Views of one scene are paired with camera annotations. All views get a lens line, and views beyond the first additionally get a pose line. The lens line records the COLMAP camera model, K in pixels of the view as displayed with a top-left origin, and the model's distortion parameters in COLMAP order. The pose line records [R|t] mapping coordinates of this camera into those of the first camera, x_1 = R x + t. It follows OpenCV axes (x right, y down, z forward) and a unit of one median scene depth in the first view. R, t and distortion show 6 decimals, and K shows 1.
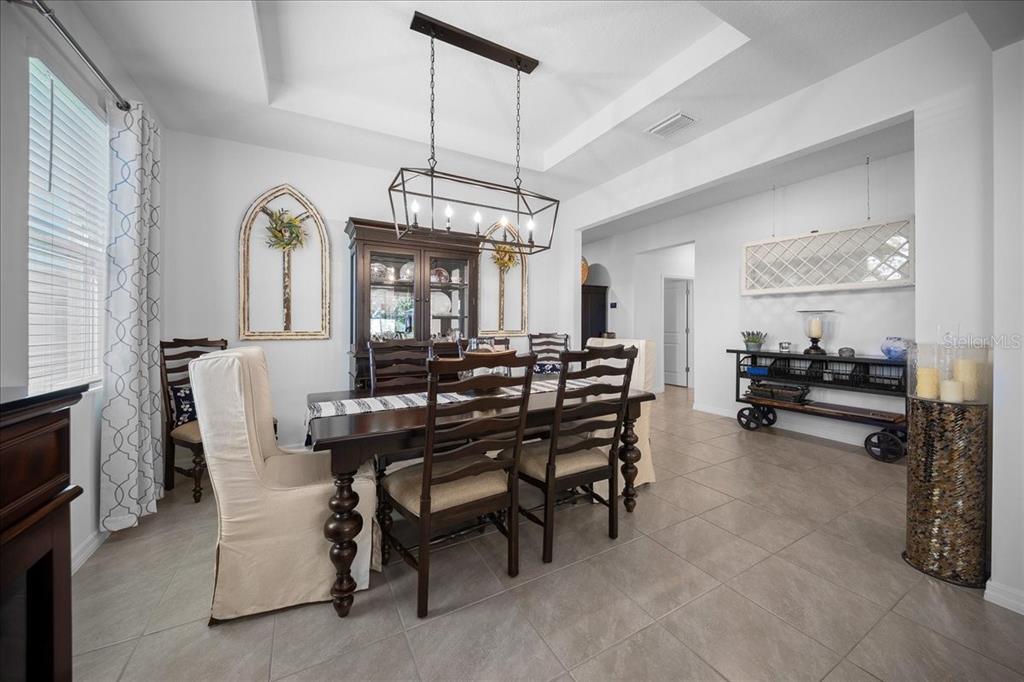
lens RADIAL K [[361.2, 0, 514.0], [0, 361.2, 327.7], [0, 0, 1]] dist [-0.016808, -0.000028]
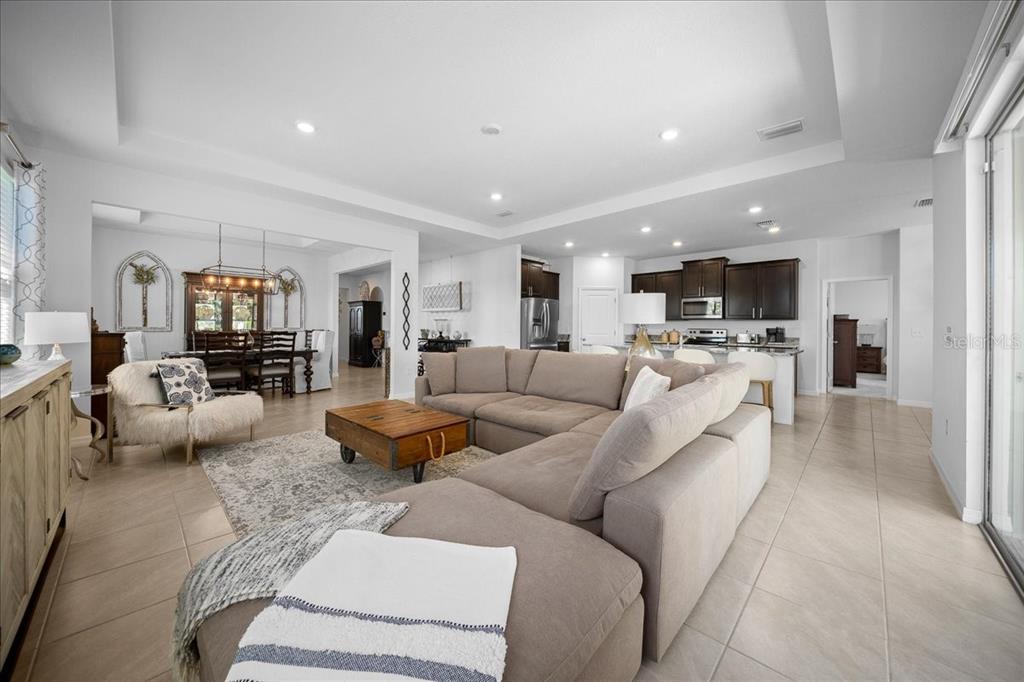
lens RADIAL K [[361.2, 0, 514.0], [0, 361.2, 327.7], [0, 0, 1]] dist [-0.016808, -0.000028]
pose [[0.959317, 0.005095, 0.282286, 0.705028], [-0.002469, 0.999950, -0.009658, 0.027211], [-0.282321, 0.008568, 0.959282, -1.334084]]
